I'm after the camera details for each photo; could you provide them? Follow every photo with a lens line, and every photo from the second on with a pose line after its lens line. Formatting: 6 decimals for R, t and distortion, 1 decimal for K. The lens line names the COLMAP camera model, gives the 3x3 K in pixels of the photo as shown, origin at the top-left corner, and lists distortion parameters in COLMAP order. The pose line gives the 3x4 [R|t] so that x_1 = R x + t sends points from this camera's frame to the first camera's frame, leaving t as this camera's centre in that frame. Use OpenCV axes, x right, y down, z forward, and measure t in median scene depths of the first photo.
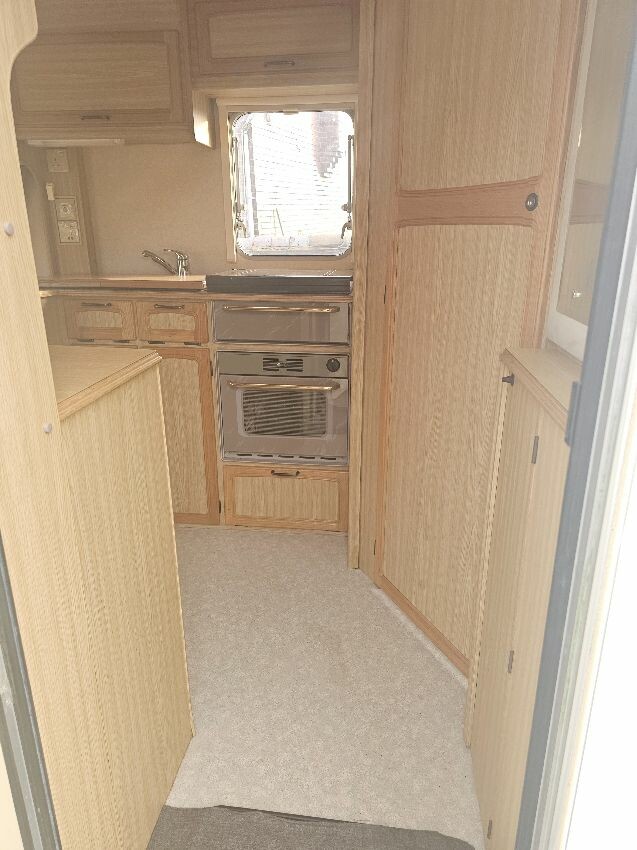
lens RADIAL K [[565.2, 0, 318.5], [0, 565.2, 425.0], [0, 0, 1]] dist [0.053245, -0.055599]
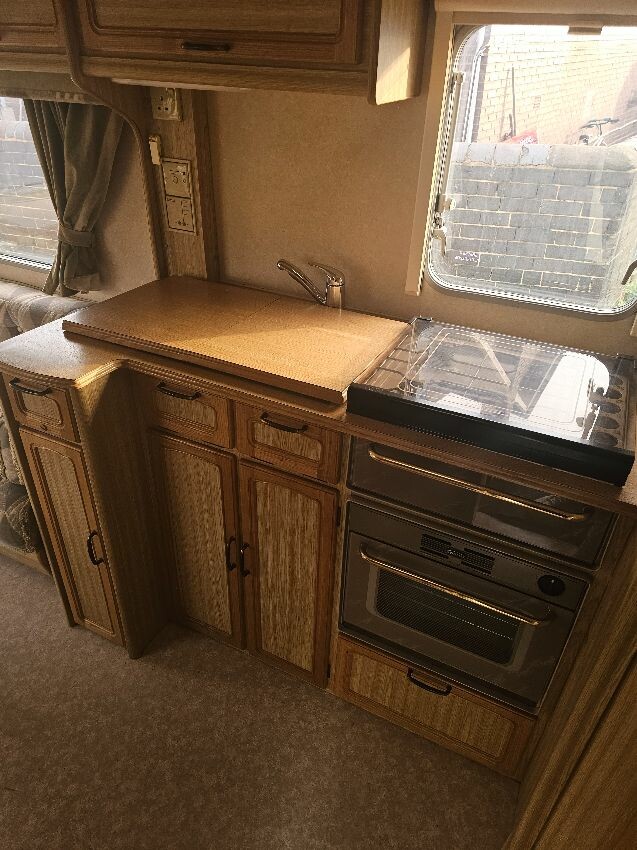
lens RADIAL K [[565.2, 0, 318.5], [0, 565.2, 425.0], [0, 0, 1]] dist [0.053245, -0.055599]
pose [[0.942243, 0.205526, -0.264457, -0.064674], [-0.137615, 0.957427, 0.253763, -0.320721], [0.305353, -0.202713, 0.930412, 0.419948]]
